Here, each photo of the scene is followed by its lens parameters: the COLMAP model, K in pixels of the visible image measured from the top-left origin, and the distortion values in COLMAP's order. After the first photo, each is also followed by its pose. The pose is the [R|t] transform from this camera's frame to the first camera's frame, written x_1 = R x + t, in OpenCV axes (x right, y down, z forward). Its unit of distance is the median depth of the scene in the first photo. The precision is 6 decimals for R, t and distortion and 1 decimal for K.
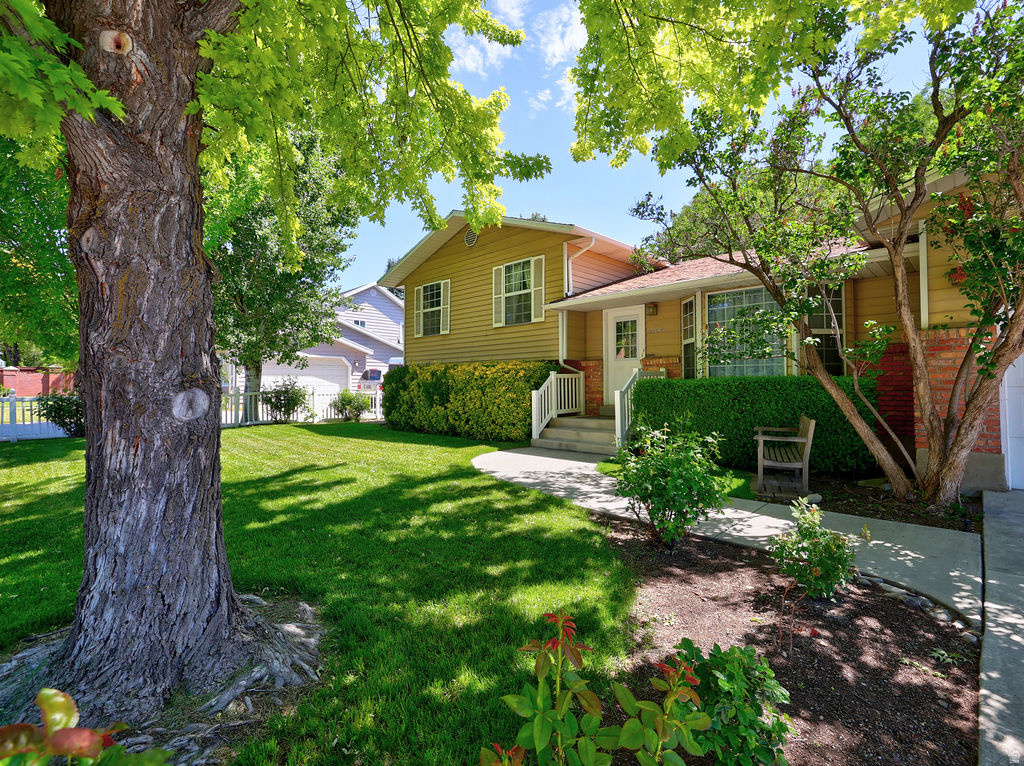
lens RADIAL K [[485.7, 0, 514.5], [0, 485.7, 374.2], [0, 0, 1]] dist [-0.002773, 0.000316]
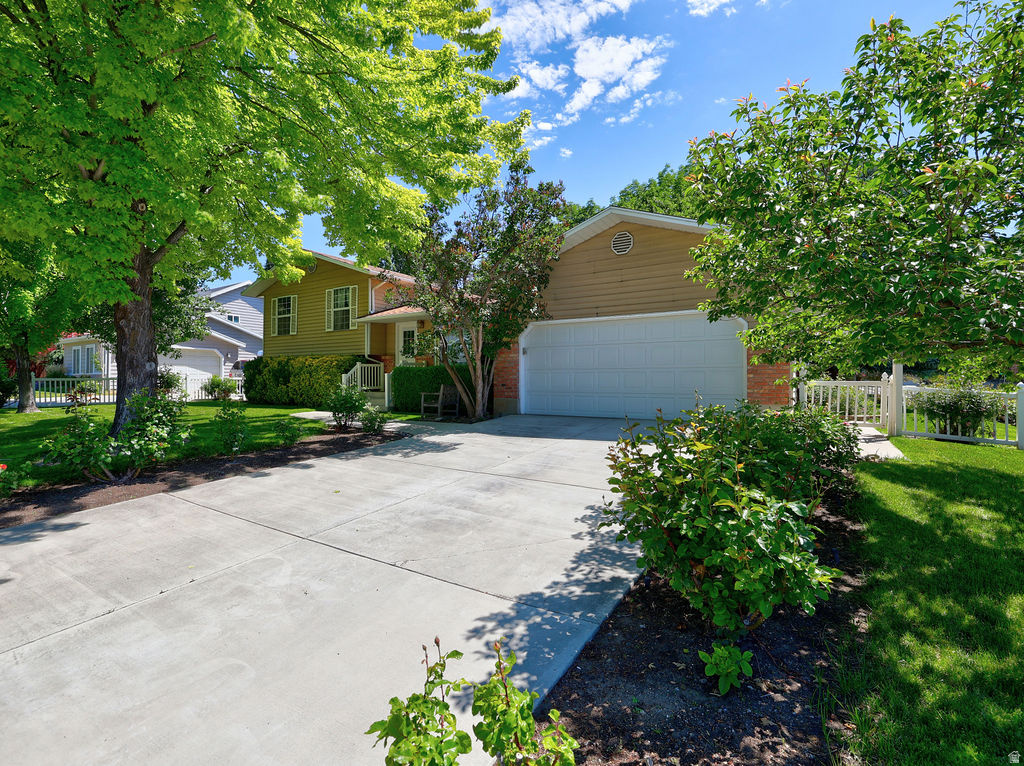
lens RADIAL K [[485.7, 0, 514.4], [0, 485.7, 376.0], [0, 0, 1]] dist [-0.002773, 0.000316]
pose [[0.979516, 0.006275, 0.201267, 0.218300], [-0.009314, 0.999856, 0.014156, 0.010114], [-0.201149, -0.015741, 0.979434, -0.531438]]
